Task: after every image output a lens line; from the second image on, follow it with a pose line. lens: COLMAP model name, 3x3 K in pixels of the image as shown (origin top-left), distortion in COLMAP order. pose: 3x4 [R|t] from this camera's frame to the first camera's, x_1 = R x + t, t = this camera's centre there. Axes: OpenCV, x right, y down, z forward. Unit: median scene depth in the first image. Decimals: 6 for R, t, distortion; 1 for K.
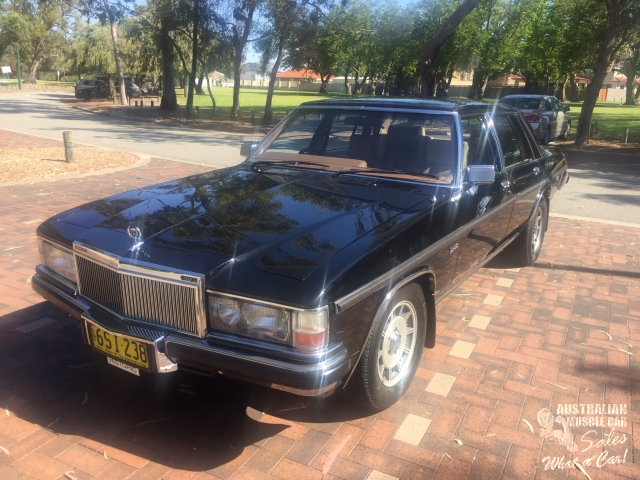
lens RADIAL K [[545.2, 0, 320.0], [0, 545.2, 240.0], [0, 0, 1]] dist [0.110842, -0.161550]
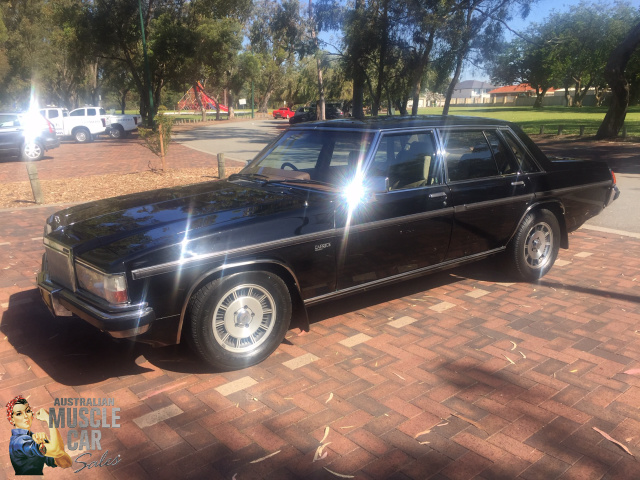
lens RADIAL K [[545.2, 0, 320.0], [0, 545.2, 240.0], [0, 0, 1]] dist [0.110842, -0.161550]
pose [[0.926816, 0.045044, -0.372805, 0.451022], [-0.057609, 0.998083, -0.022626, 0.018526], [0.371072, 0.042447, 0.927634, -0.052476]]
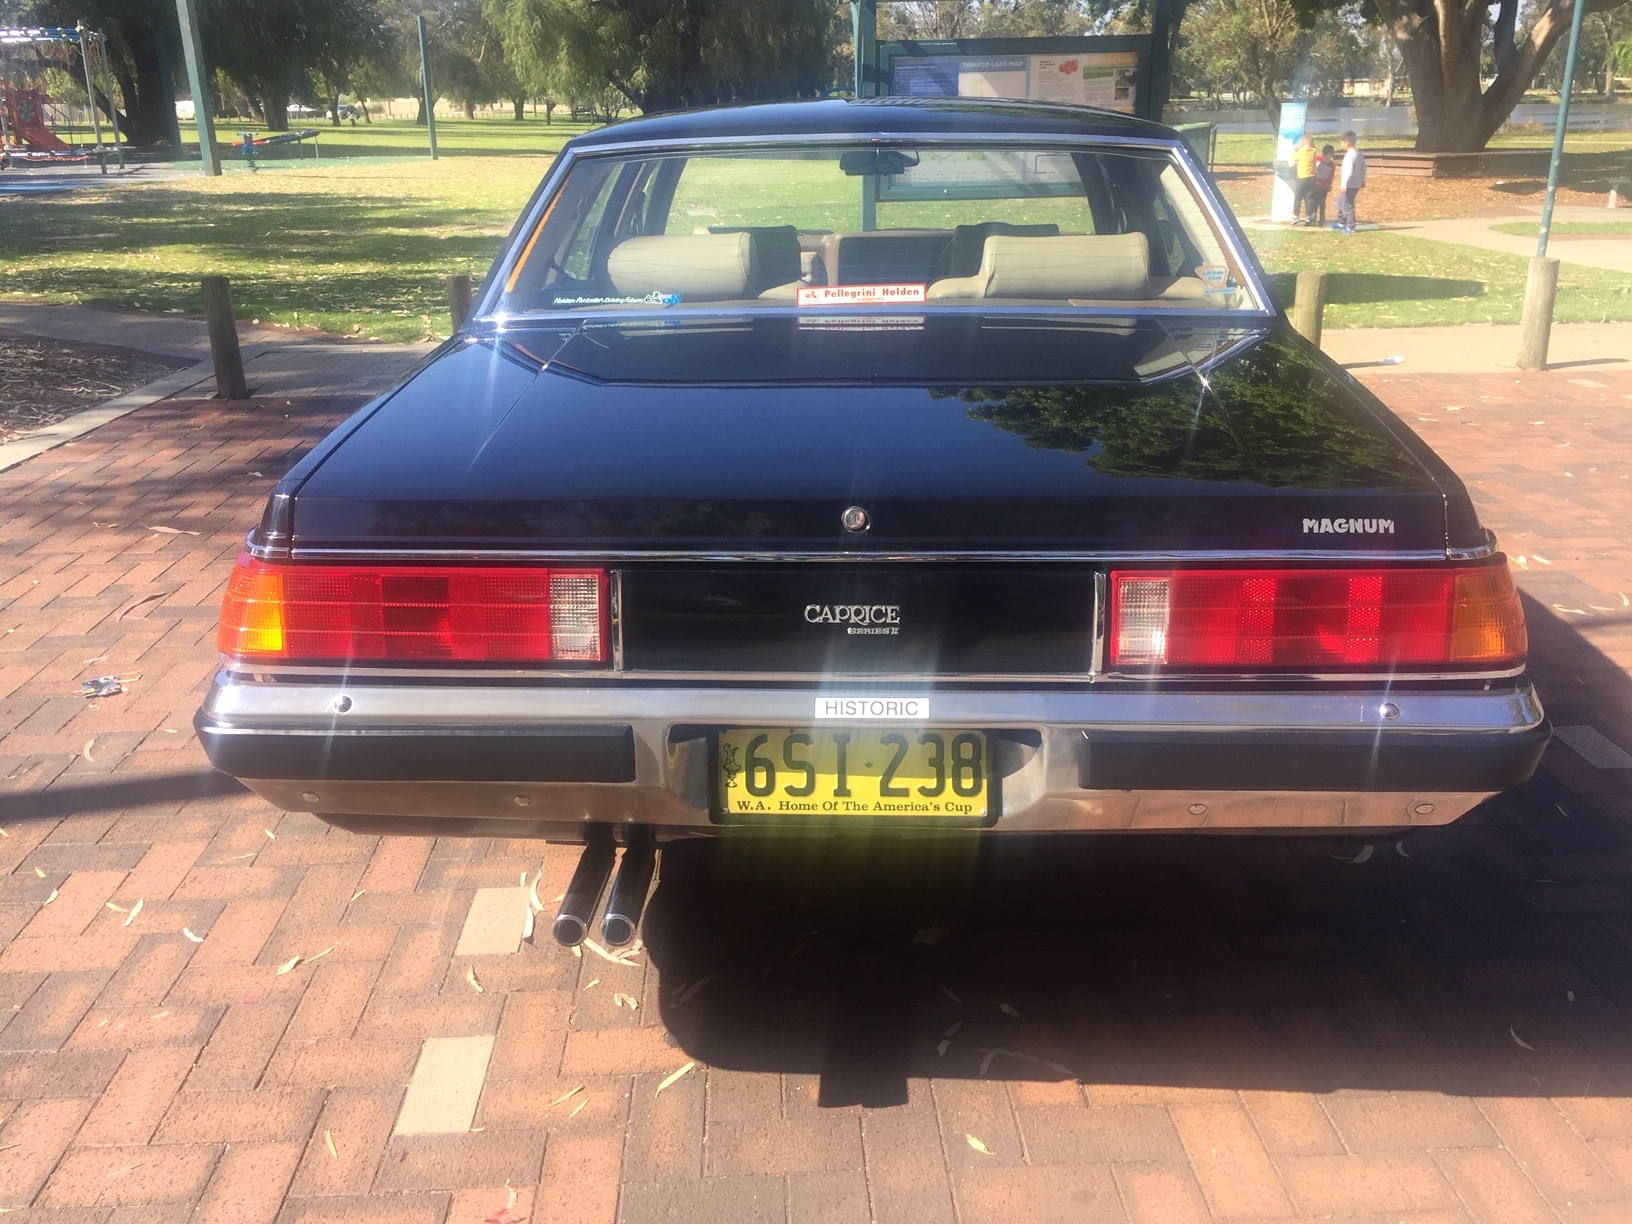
lens RADIAL K [[1390.3, 0, 816.0], [0, 1390.3, 612.0], [0, 0, 1]] dist [0.110842, -0.161550]
pose [[-0.860954, 0.157821, -0.483581, 0.645161], [-0.142077, 0.838214, 0.526509, -0.439963], [0.488439, 0.522006, -0.699241, 1.723051]]
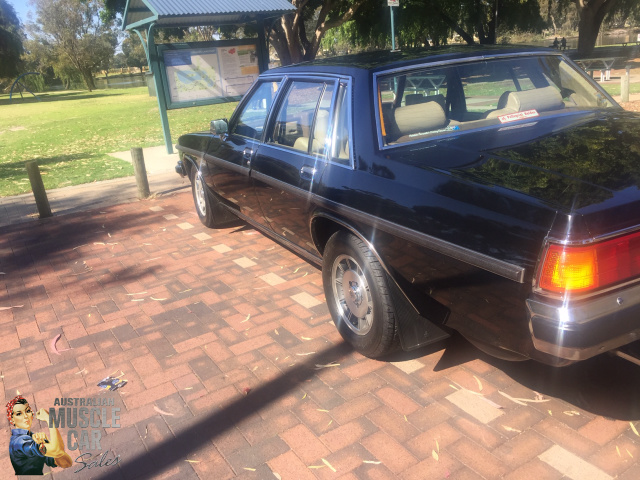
lens RADIAL K [[545.2, 0, 320.0], [0, 545.2, 240.0], [0, 0, 1]] dist [0.110842, -0.161550]
pose [[-0.499928, 0.289573, -0.816223, 0.958530], [-0.156959, 0.896548, 0.414206, -0.332722], [0.851725, 0.335187, -0.402758, 1.336163]]
